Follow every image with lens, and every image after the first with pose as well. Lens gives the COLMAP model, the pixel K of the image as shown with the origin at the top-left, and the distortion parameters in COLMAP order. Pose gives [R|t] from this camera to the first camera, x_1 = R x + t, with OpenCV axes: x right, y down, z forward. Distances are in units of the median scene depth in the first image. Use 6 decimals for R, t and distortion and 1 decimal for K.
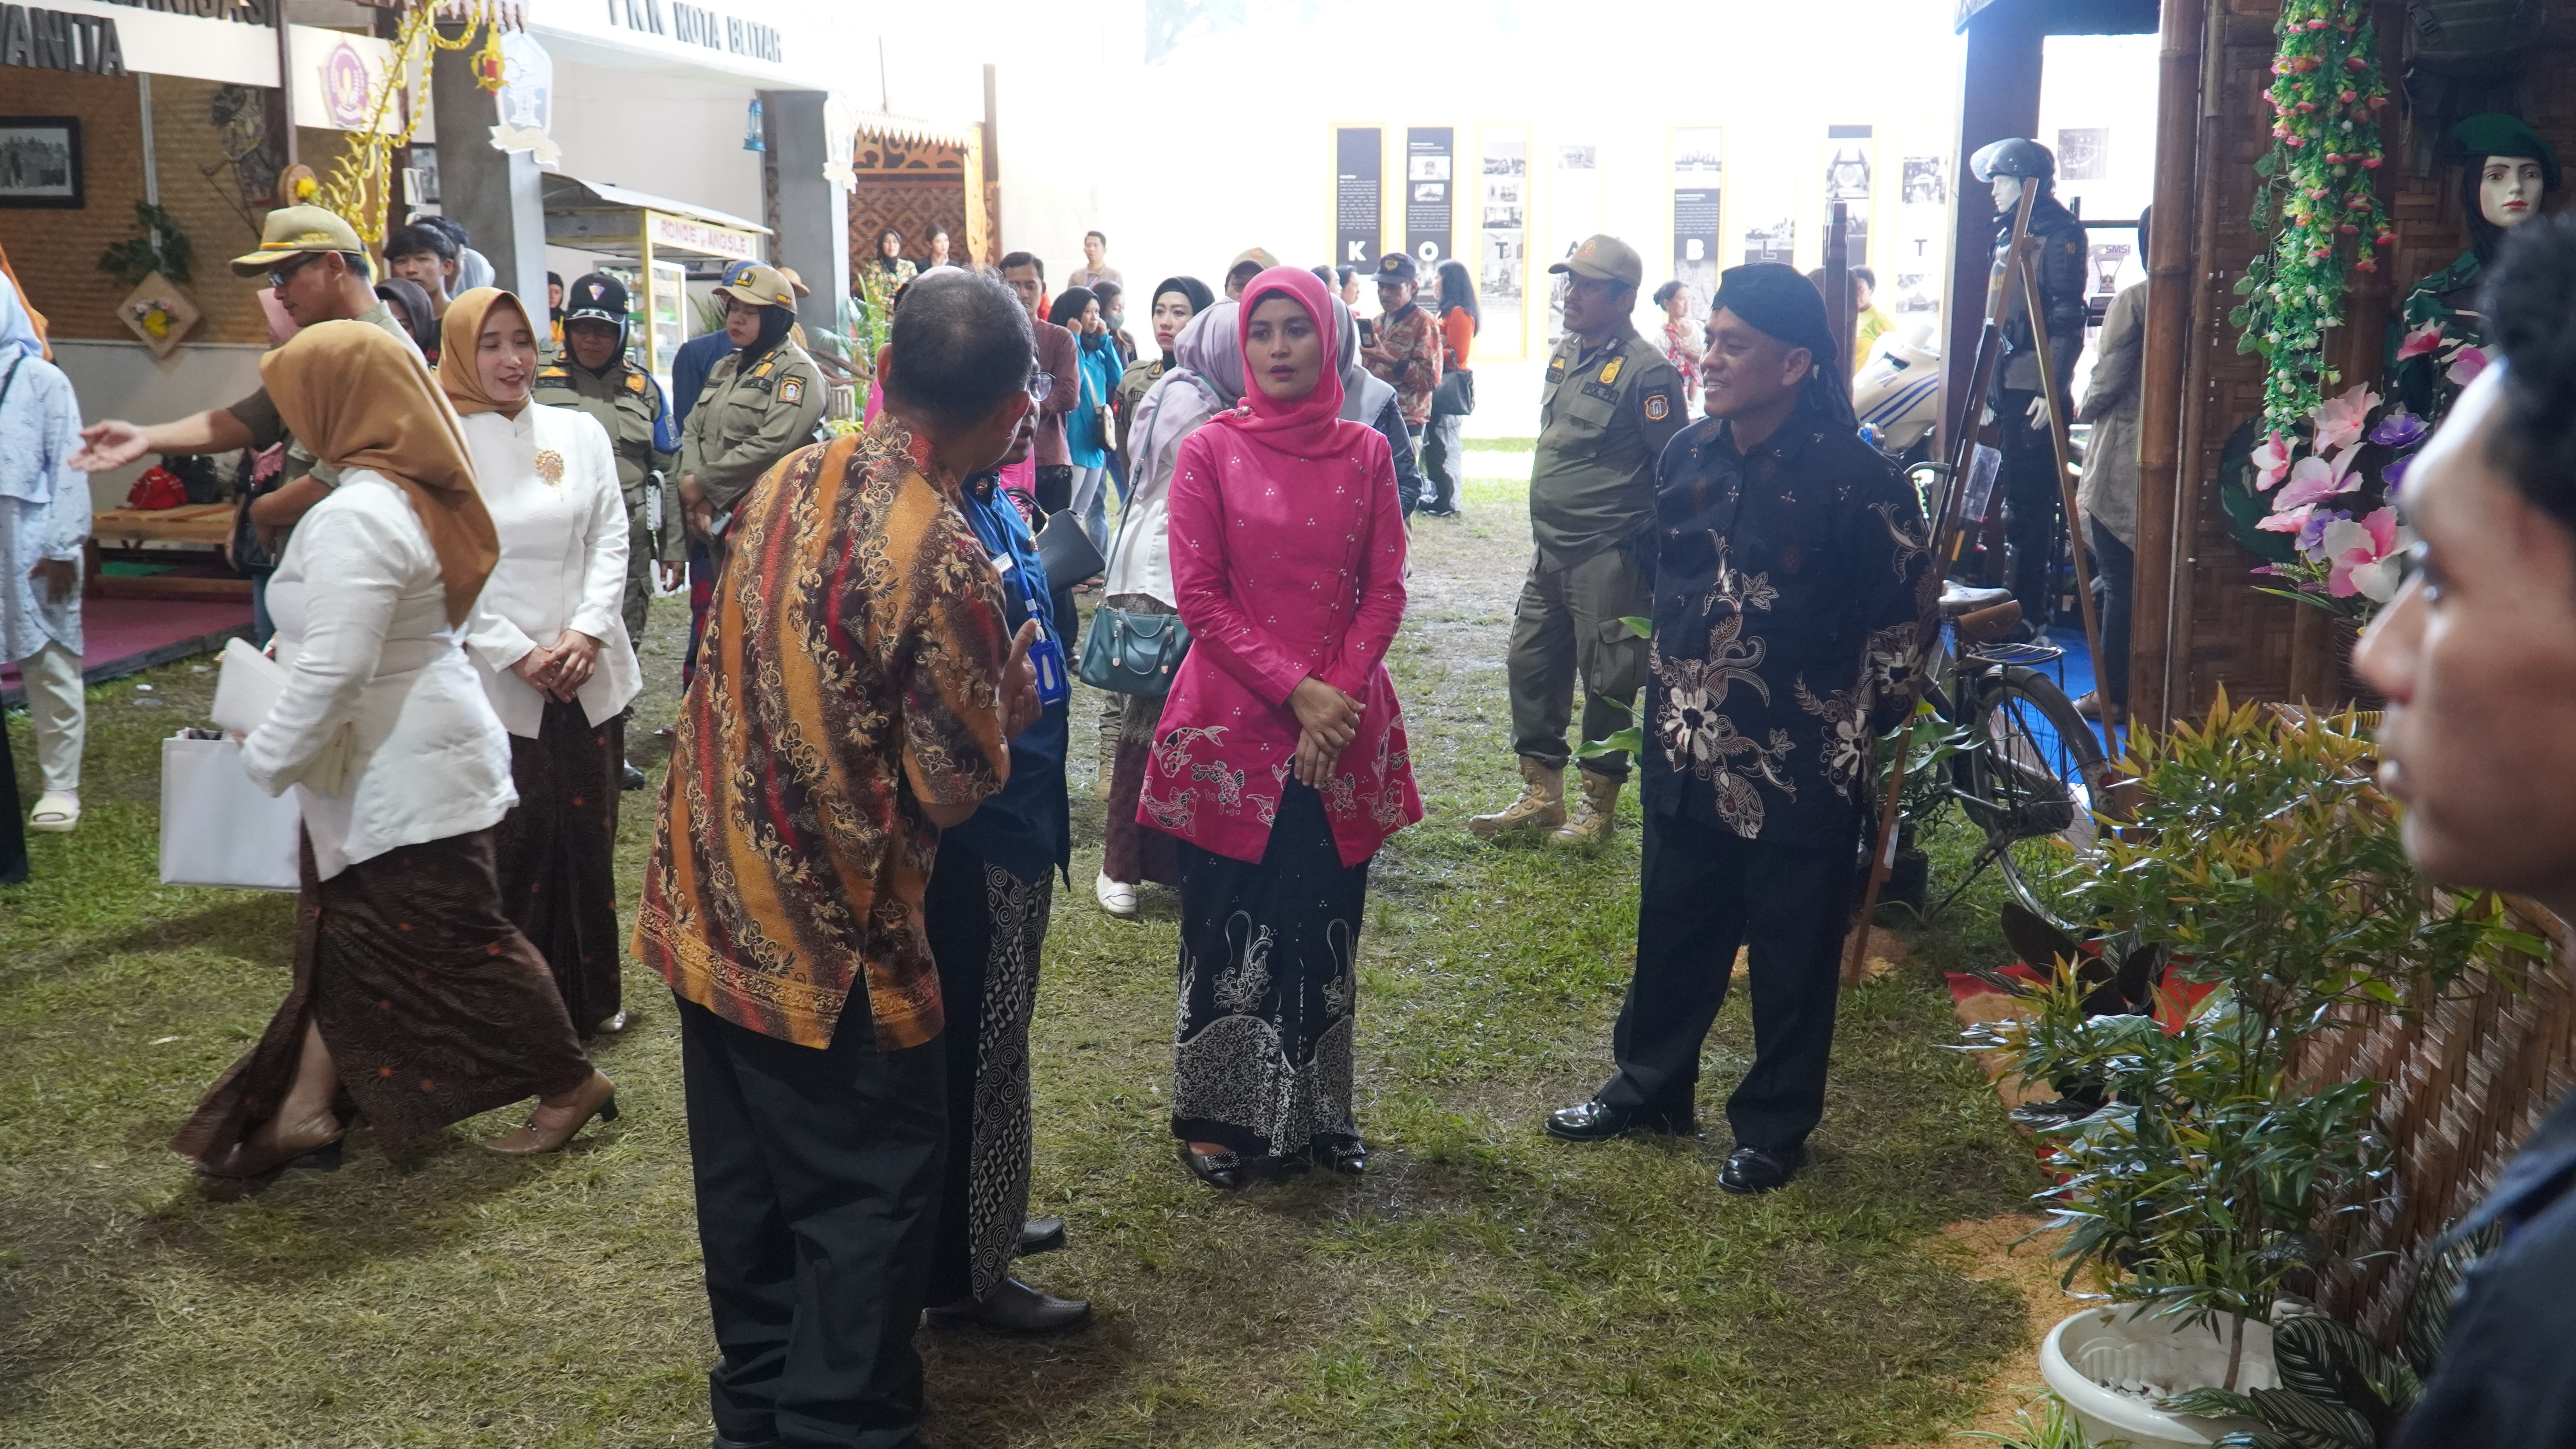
lens RADIAL K [[2152.0, 0, 1297.8], [0, 2152.0, 708.7], [0, 0, 1]] dist [-0.008366, -0.012508]
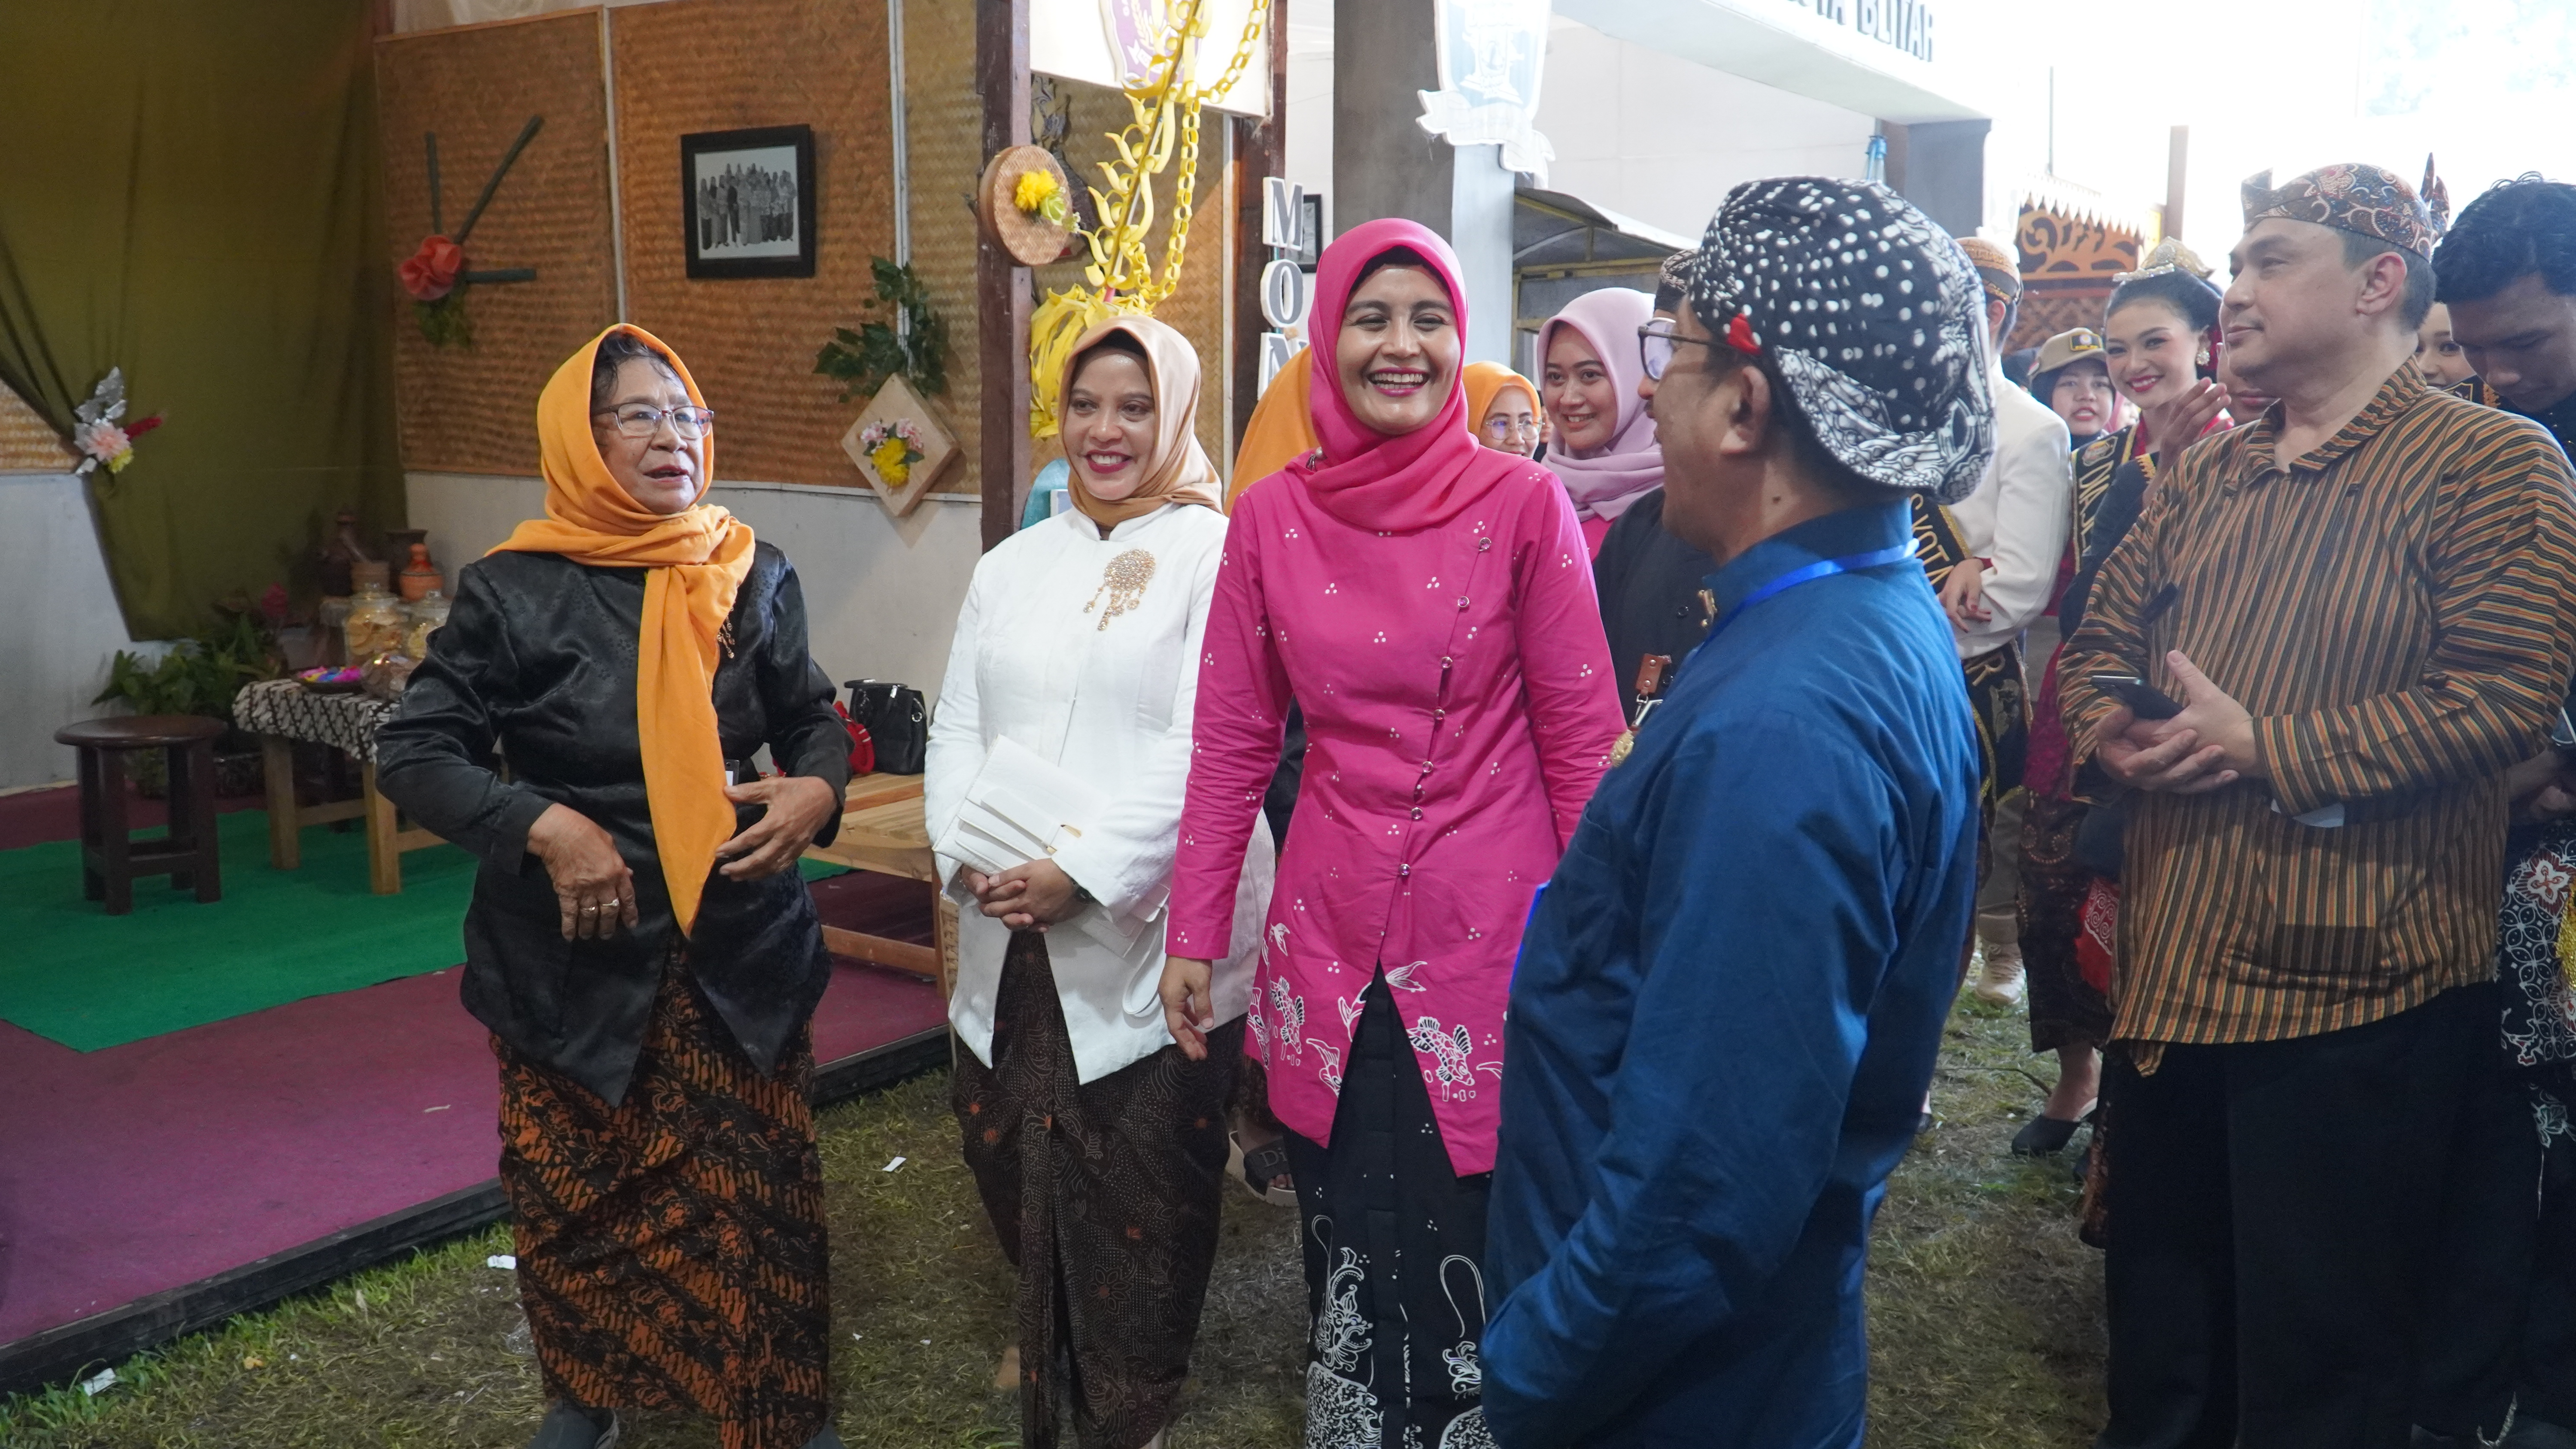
lens RADIAL K [[2053.2, 0, 1301.1], [0, 2053.2, 728.5], [0, 0, 1]] dist [0.016851, 0.001860]
pose [[0.888907, 0.065730, -0.453347, -0.162161], [-0.091378, 0.995205, -0.034877, -0.095218], [0.448881, 0.072429, 0.890652, 0.542623]]
